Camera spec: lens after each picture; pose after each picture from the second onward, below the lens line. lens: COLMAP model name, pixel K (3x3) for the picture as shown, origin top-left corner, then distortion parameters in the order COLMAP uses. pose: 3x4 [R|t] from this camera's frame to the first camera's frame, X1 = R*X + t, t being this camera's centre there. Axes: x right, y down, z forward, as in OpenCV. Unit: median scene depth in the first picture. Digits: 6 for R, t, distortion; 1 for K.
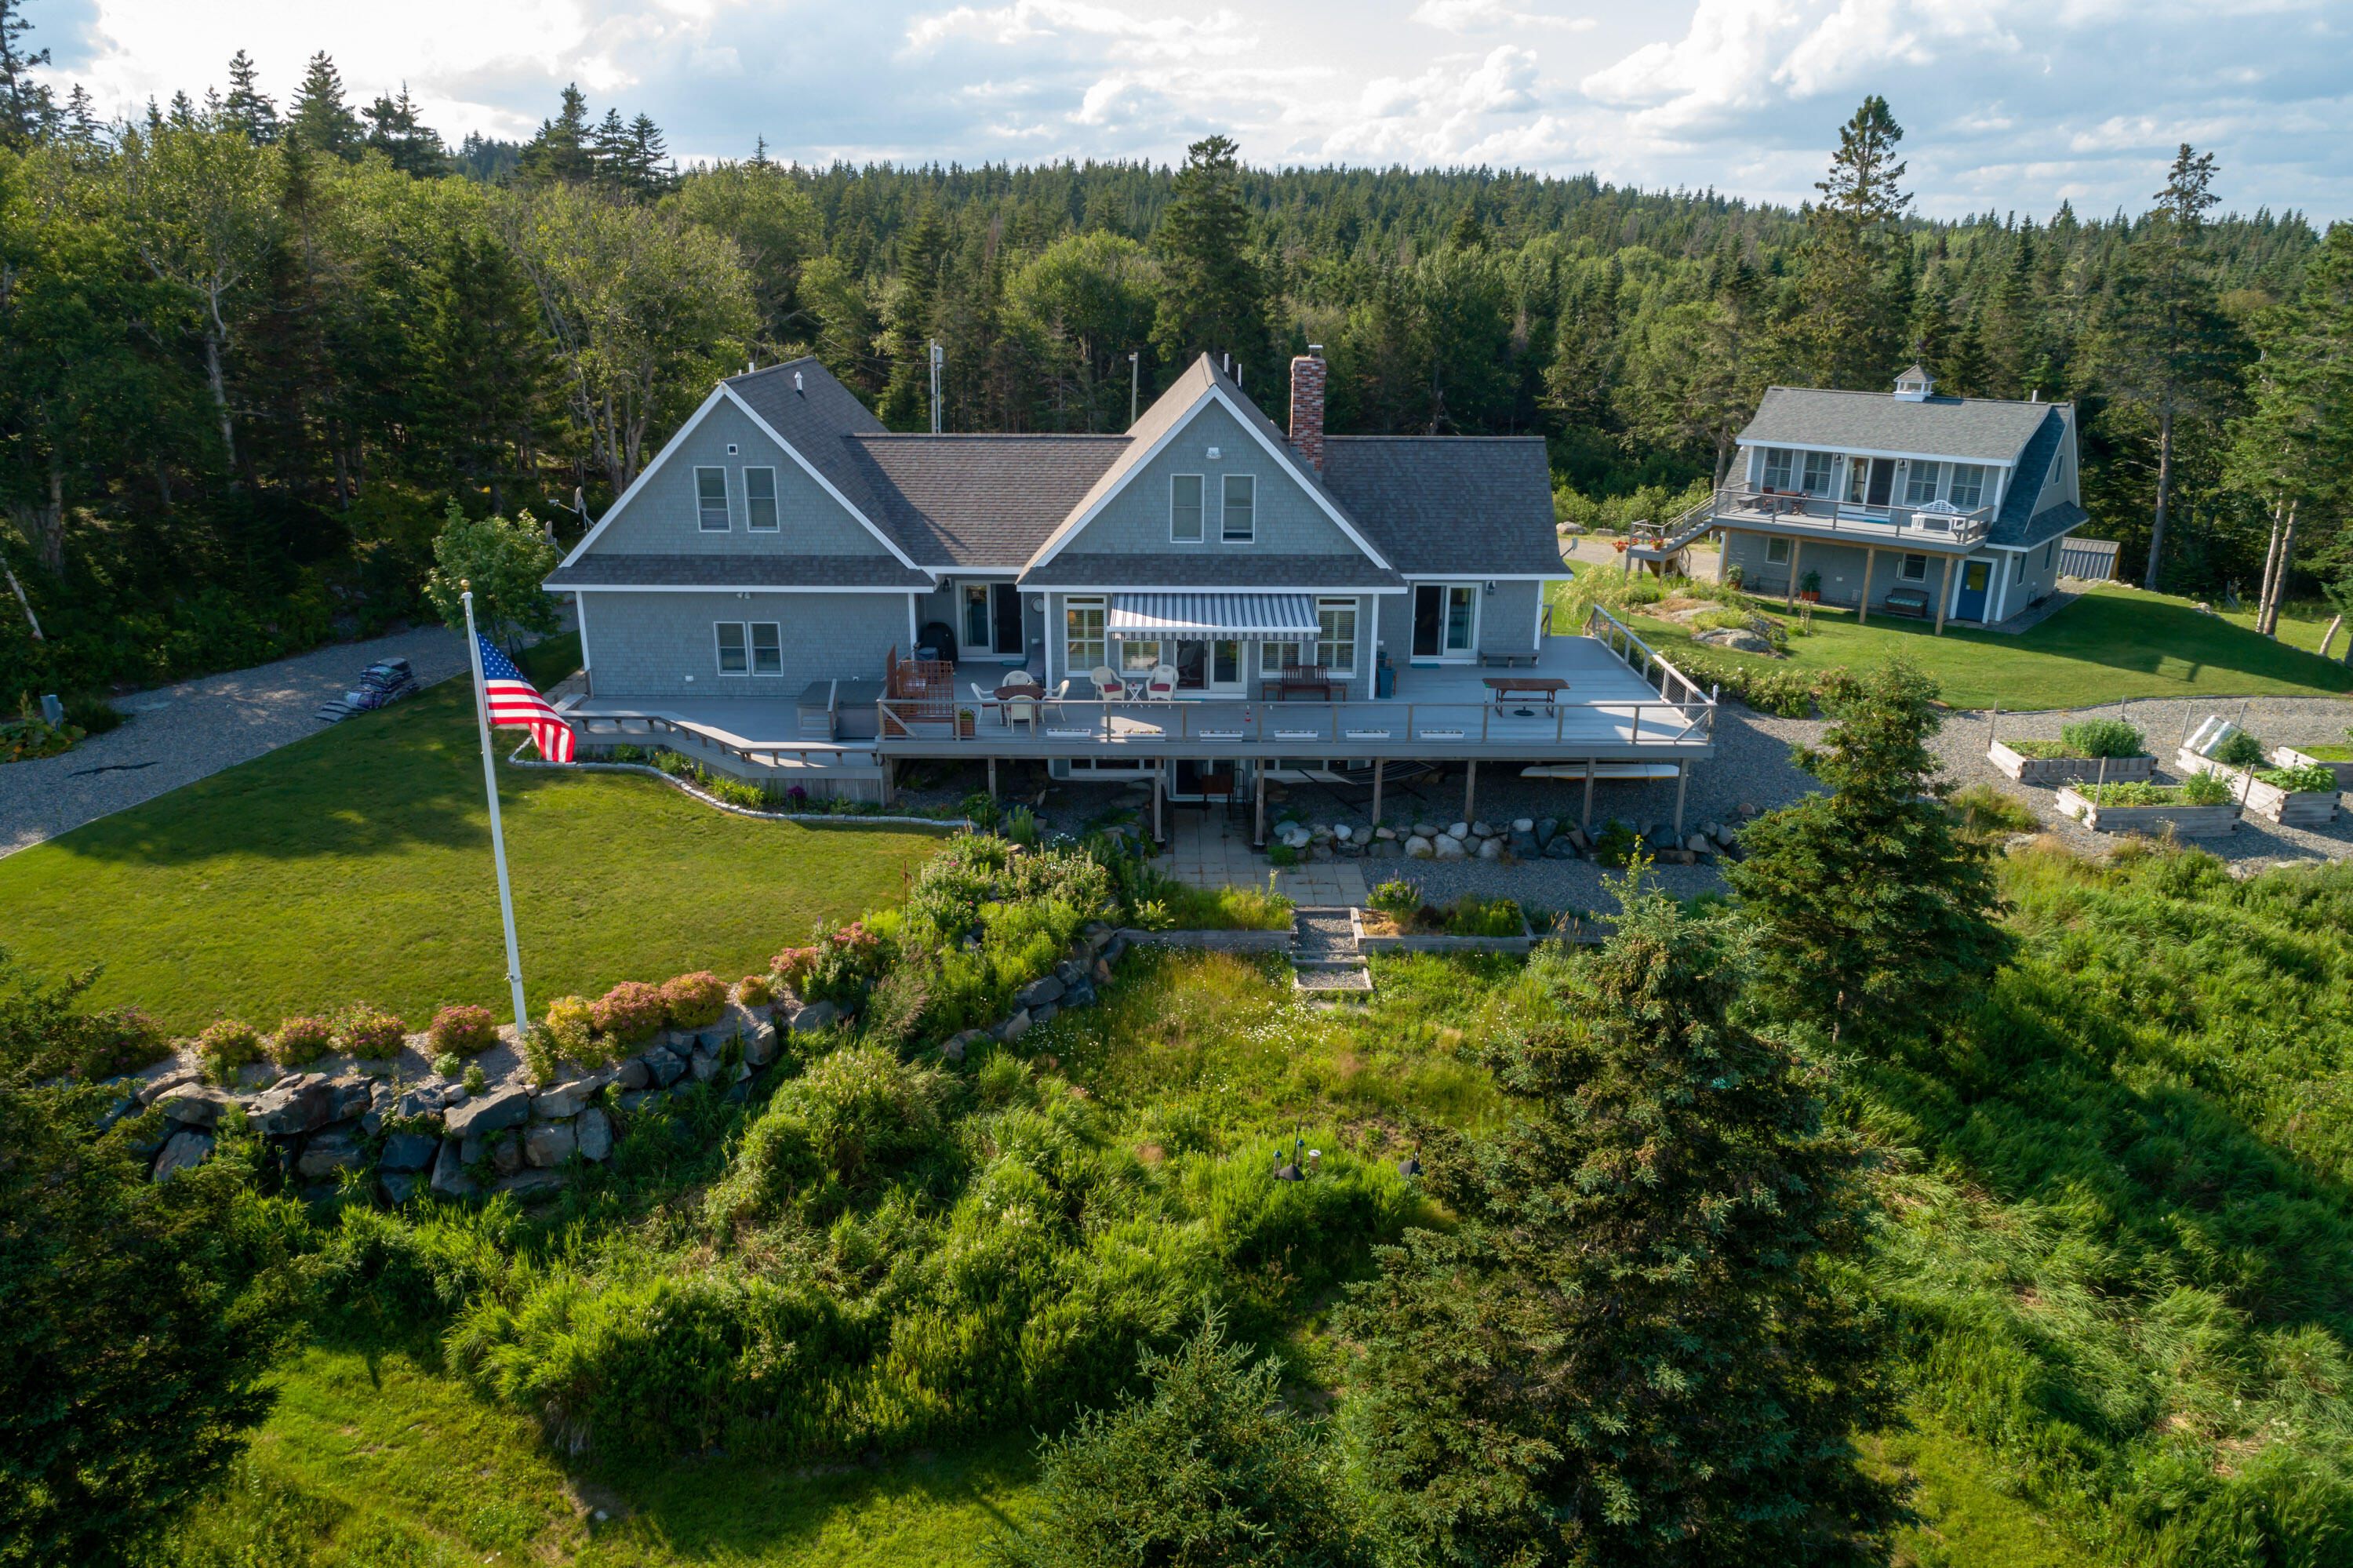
lens RADIAL K [[1570.9, 0, 1185.3], [0, 1570.9, 773.9], [0, 0, 1]] dist [-0.008890, -0.000611]
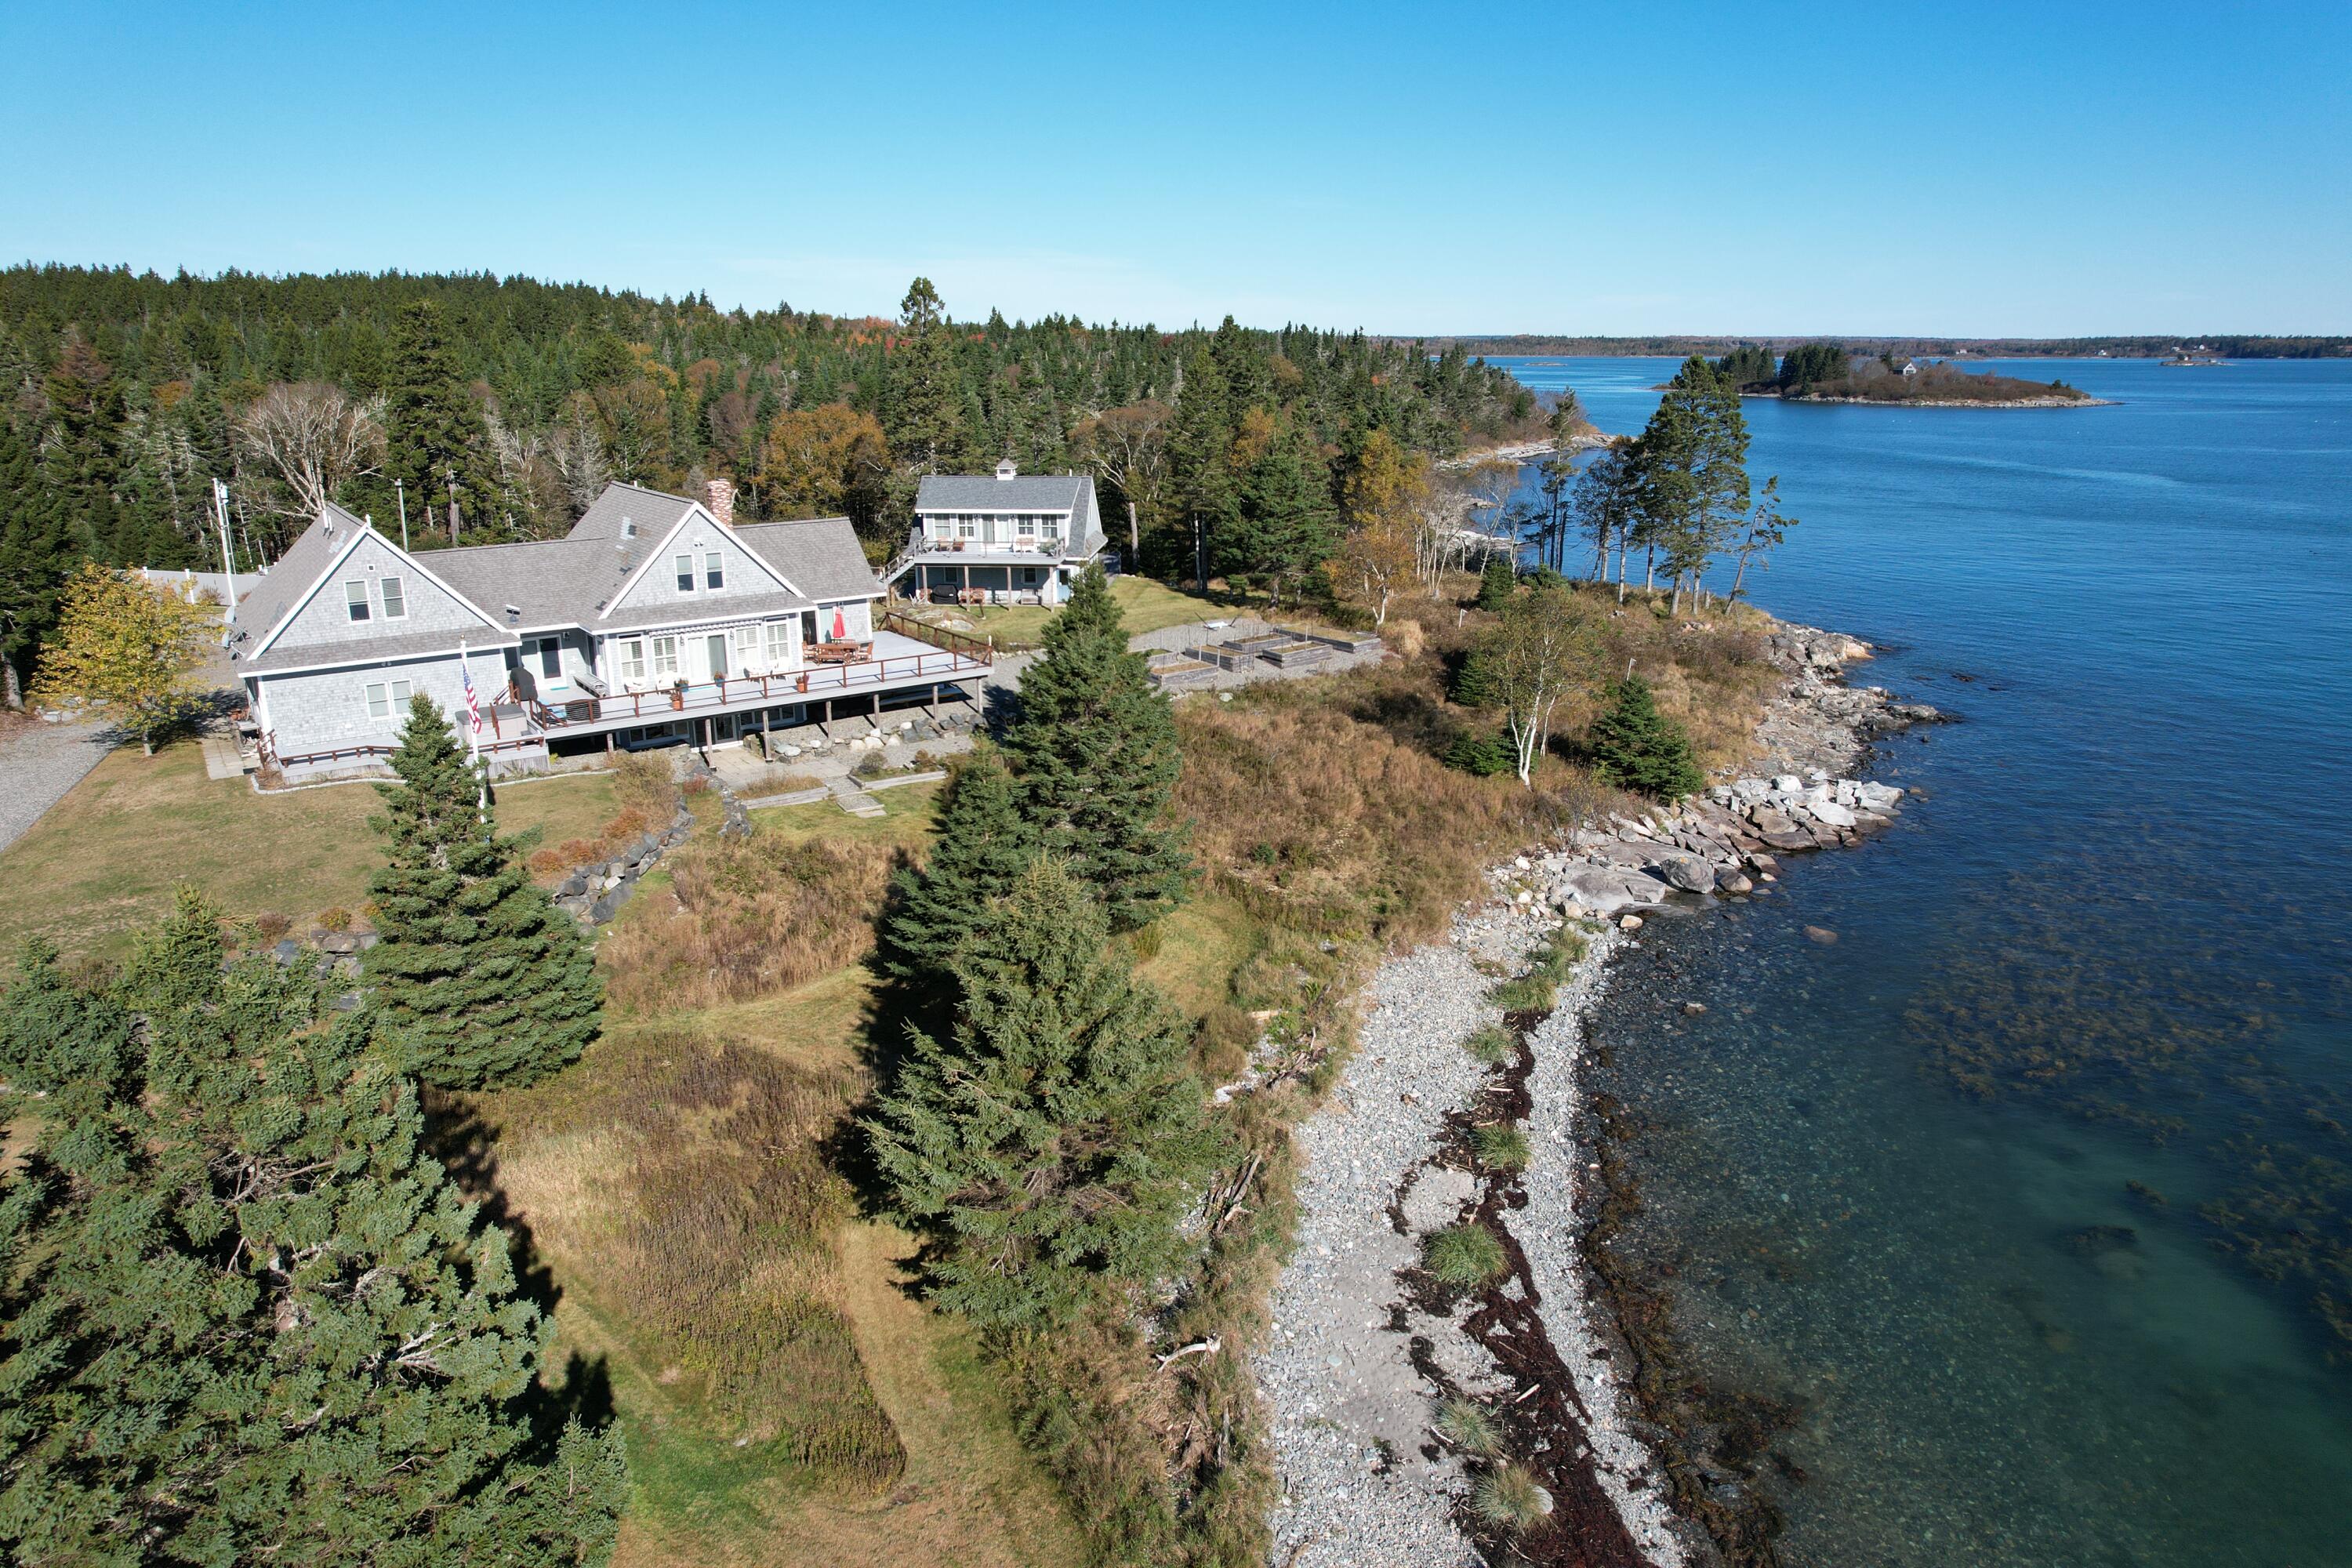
lens RADIAL K [[1507.6, 0, 1185.8], [0, 1507.6, 790.9], [0, 0, 1]] dist [-0.075553, 0.074492]
pose [[0.811857, -0.171418, 0.558125, -0.334202], [0.185767, 0.982092, 0.031411, 0.072998], [-0.553514, 0.078180, 0.829162, -0.413191]]
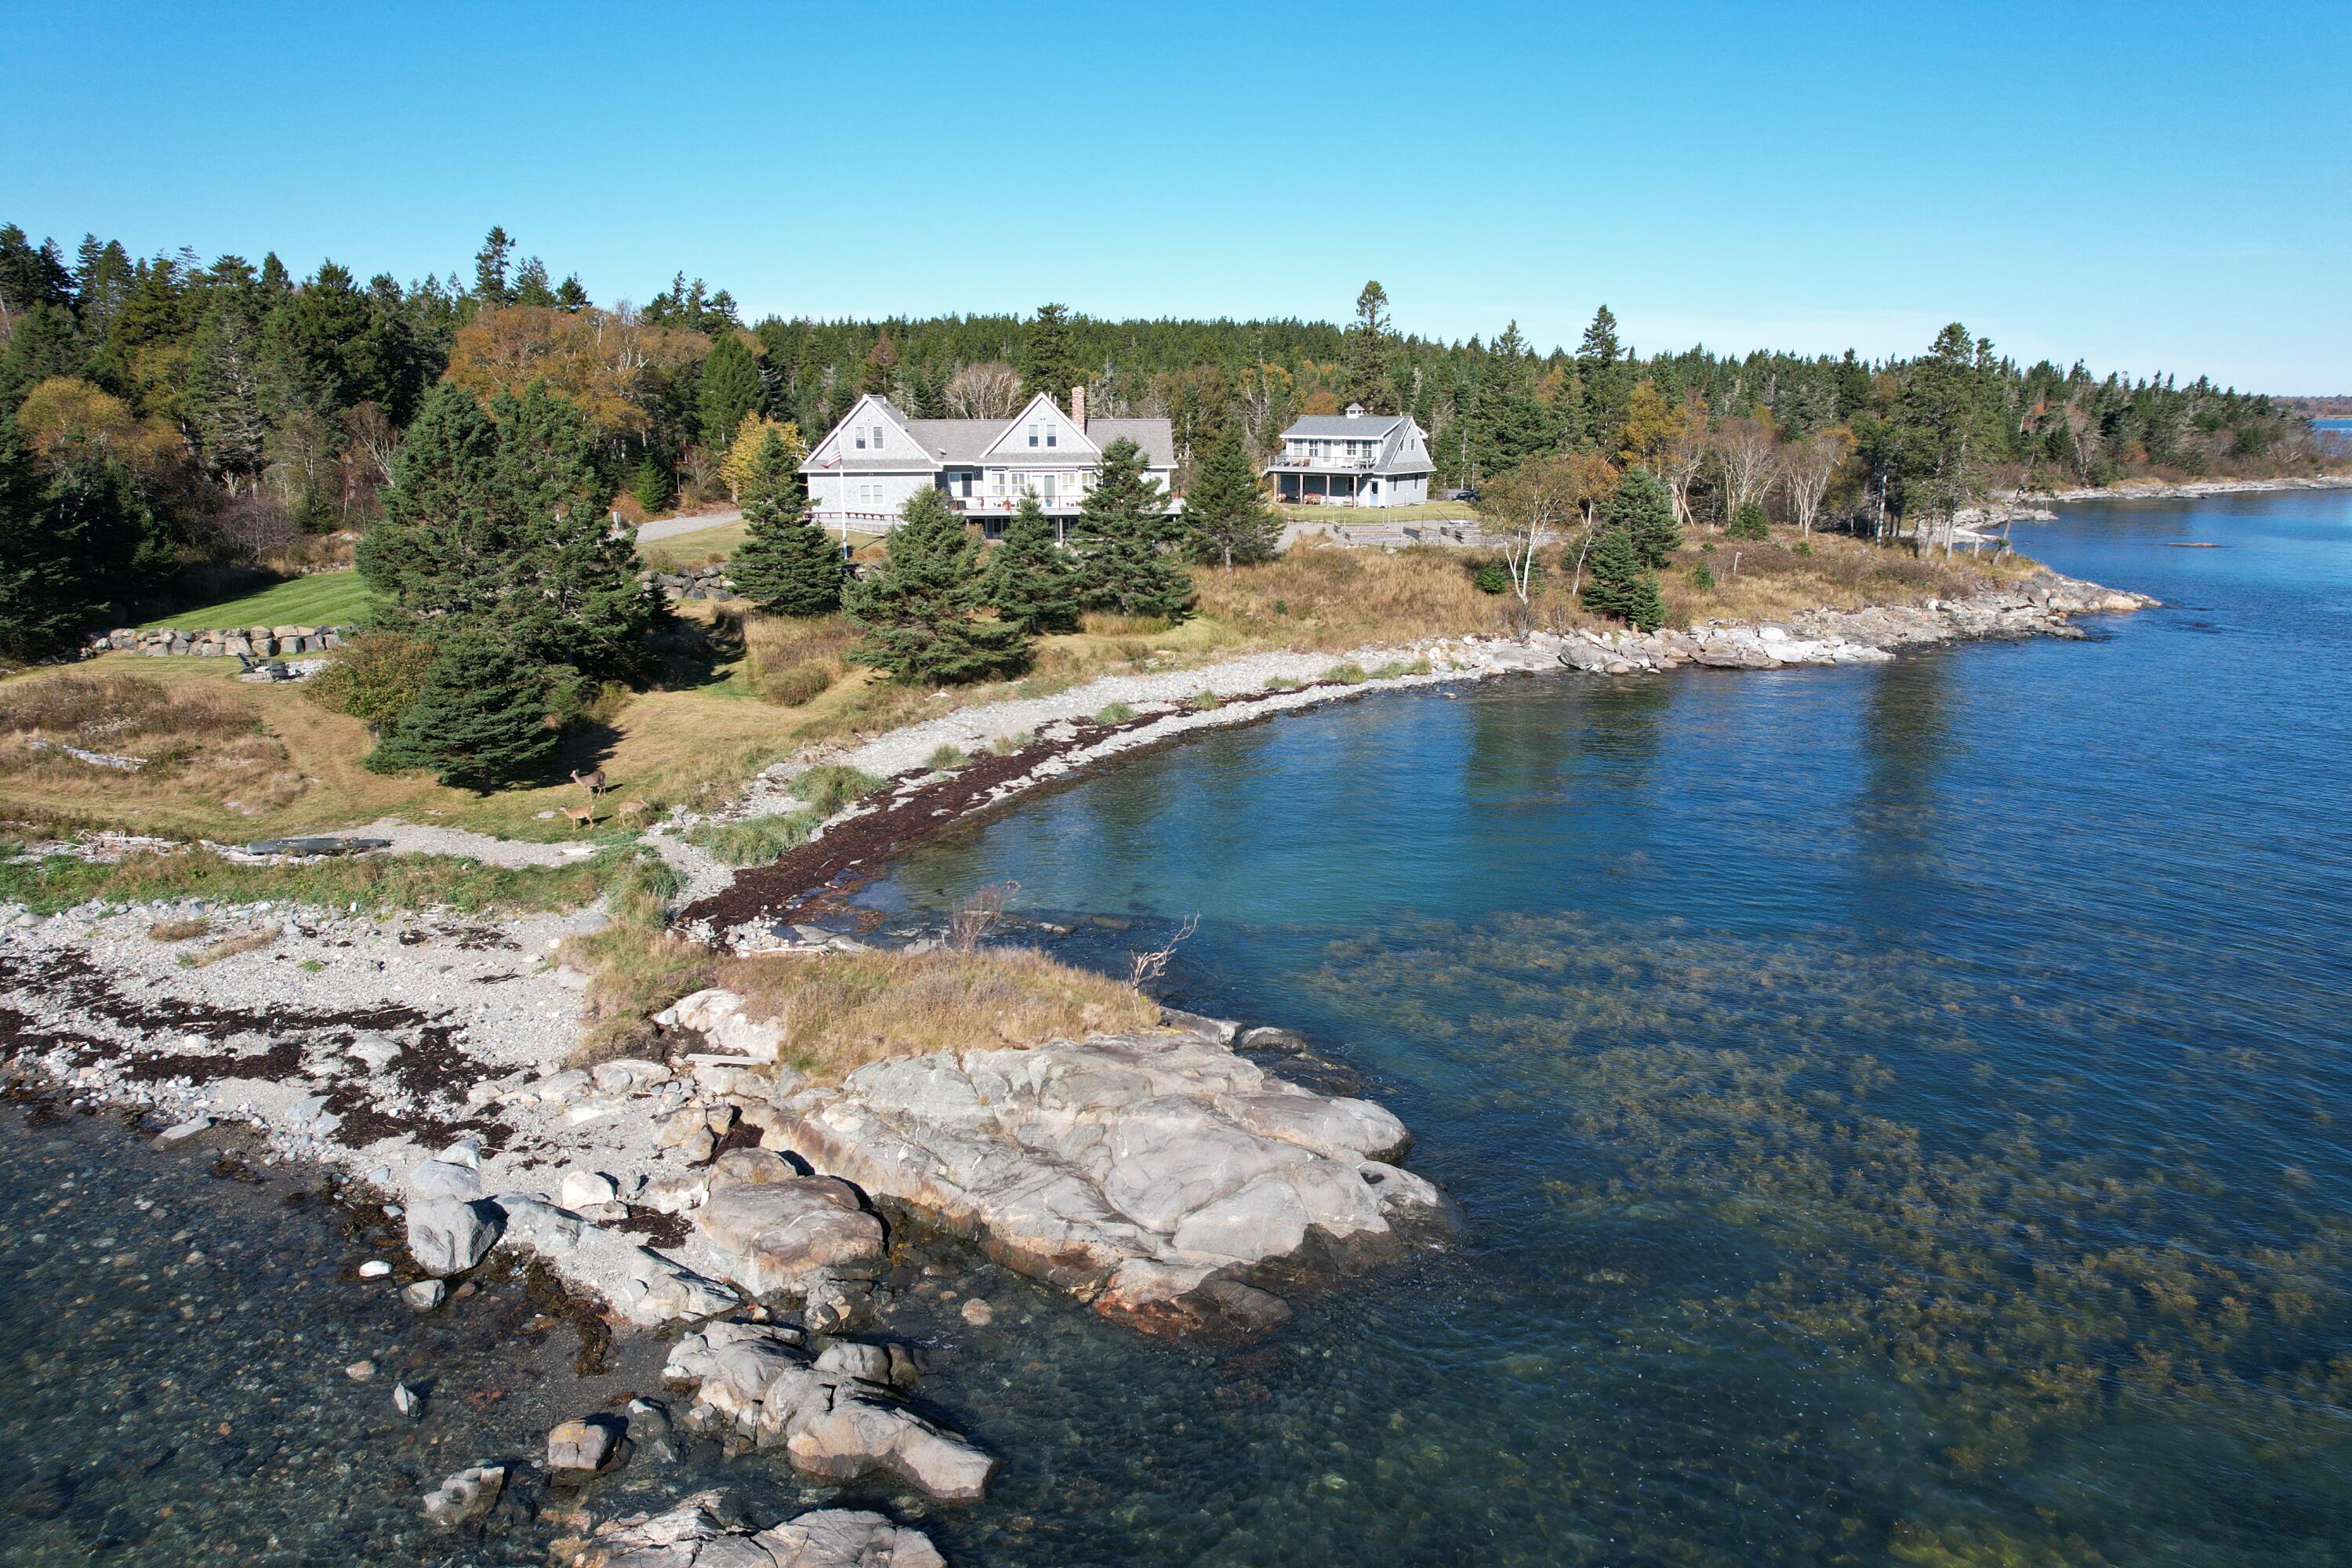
lens RADIAL K [[1507.6, 0, 1185.8], [0, 1507.6, 790.9], [0, 0, 1]] dist [-0.075553, 0.074492]
pose [[0.996213, -0.024851, 0.083320, 0.022476], [0.030021, 0.997663, -0.061385, 0.430426], [-0.081600, 0.063653, 0.994630, -1.122811]]
